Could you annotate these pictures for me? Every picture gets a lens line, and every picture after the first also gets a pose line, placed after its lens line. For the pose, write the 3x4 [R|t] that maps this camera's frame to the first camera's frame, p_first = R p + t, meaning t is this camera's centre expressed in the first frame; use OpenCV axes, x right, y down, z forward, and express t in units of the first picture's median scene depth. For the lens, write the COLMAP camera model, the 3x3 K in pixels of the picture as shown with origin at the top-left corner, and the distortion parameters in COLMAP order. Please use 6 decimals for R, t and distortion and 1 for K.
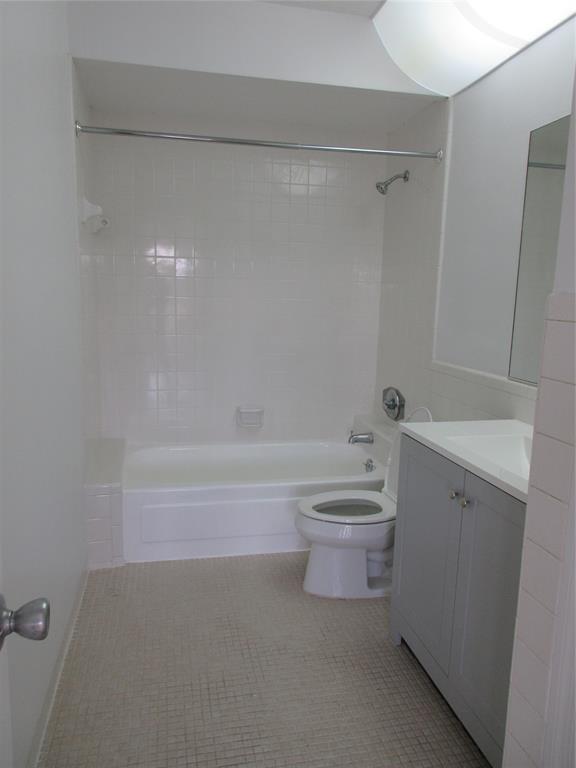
lens RADIAL K [[572.0, 0, 288.0], [0, 572.0, 384.0], [0, 0, 1]] dist [-0.011614, -0.005700]
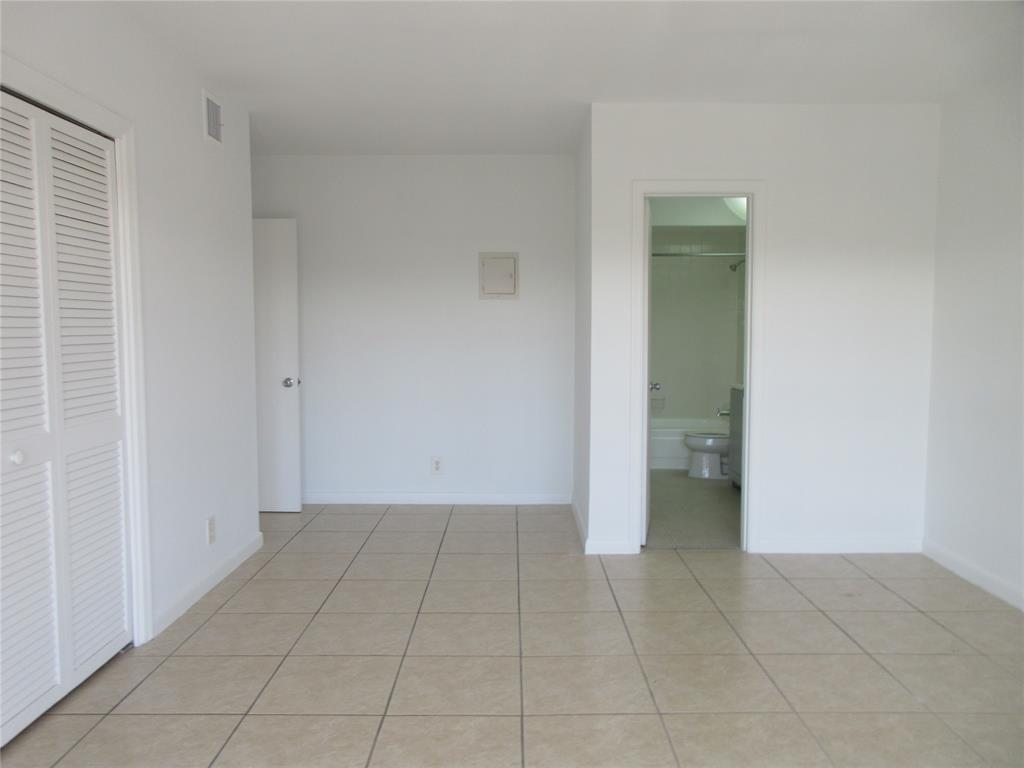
lens RADIAL K [[762.6, 0, 511.0], [0, 762.6, 370.6], [0, 0, 1]] dist [-0.011614, -0.005700]
pose [[0.978380, -0.017756, -0.206051, -0.022172], [-0.000129, 0.996255, -0.086463, 0.162053], [0.206815, 0.084620, 0.974714, -1.352769]]
